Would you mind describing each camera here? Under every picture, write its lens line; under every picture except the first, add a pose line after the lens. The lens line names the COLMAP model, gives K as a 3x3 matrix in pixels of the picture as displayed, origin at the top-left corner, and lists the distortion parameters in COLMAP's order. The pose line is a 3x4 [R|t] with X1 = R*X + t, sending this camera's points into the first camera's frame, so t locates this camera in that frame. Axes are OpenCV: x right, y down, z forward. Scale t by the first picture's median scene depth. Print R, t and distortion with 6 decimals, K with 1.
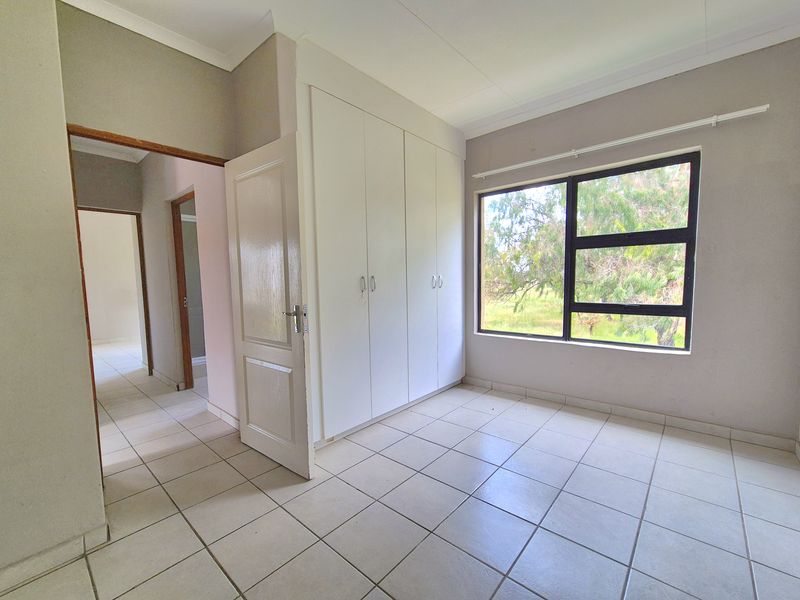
lens RADIAL K [[331.3, 0, 396.9], [0, 331.3, 305.0], [0, 0, 1]] dist [-0.000168, 0.000062]
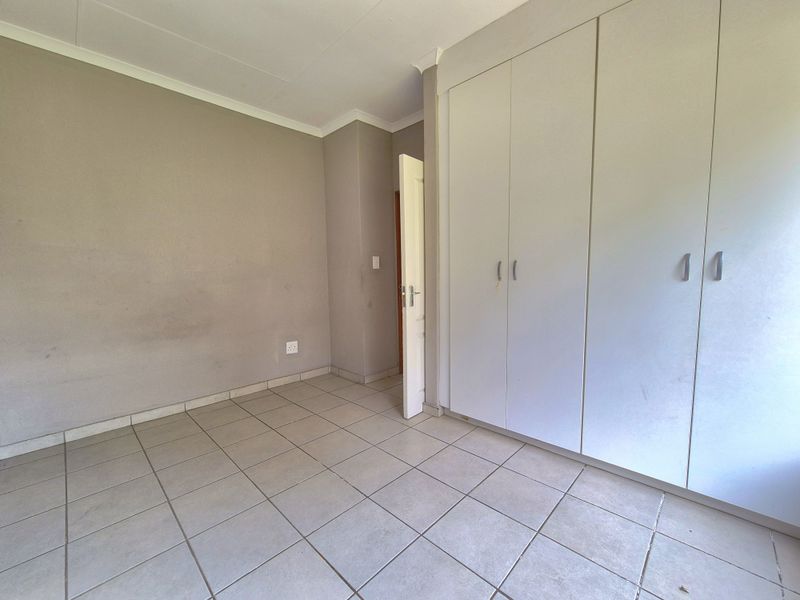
lens RADIAL K [[331.3, 0, 396.9], [0, 331.3, 305.0], [0, 0, 1]] dist [-0.000168, 0.000062]
pose [[-0.039816, 0.112140, -0.992894, 0.764579], [-0.060317, 0.991601, 0.114413, -0.052786], [0.997385, 0.064444, -0.032718, 0.751722]]
